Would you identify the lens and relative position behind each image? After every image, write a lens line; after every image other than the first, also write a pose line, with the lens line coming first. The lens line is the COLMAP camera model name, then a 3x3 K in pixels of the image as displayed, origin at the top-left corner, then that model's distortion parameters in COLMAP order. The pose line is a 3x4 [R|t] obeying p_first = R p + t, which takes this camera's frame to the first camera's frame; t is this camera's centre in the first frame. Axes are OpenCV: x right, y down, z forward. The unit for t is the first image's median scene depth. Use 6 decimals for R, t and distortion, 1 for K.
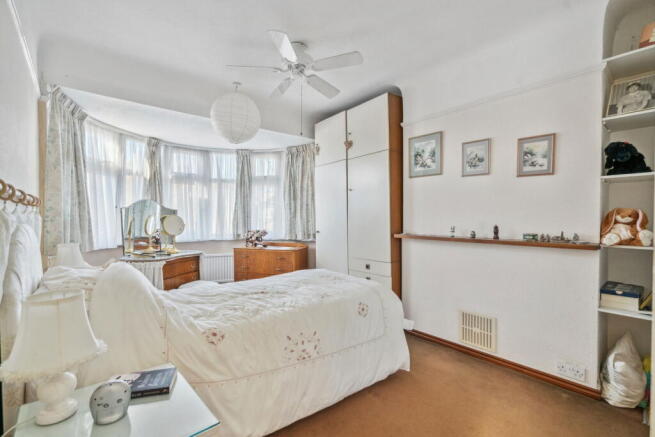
lens RADIAL K [[298.2, 0, 327.3], [0, 298.2, 217.2], [0, 0, 1]] dist [-0.001355, 0.000270]
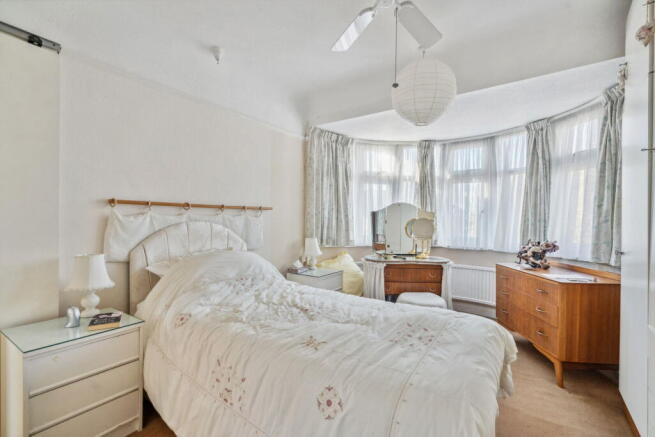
lens RADIAL K [[298.2, 0, 326.6], [0, 298.2, 221.7], [0, 0, 1]] dist [-0.001355, 0.000270]
pose [[0.248083, 0.007685, -0.968708, 0.276198], [-0.013222, 0.999902, 0.004547, 0.004145], [0.968648, 0.011680, 0.248161, 0.406775]]
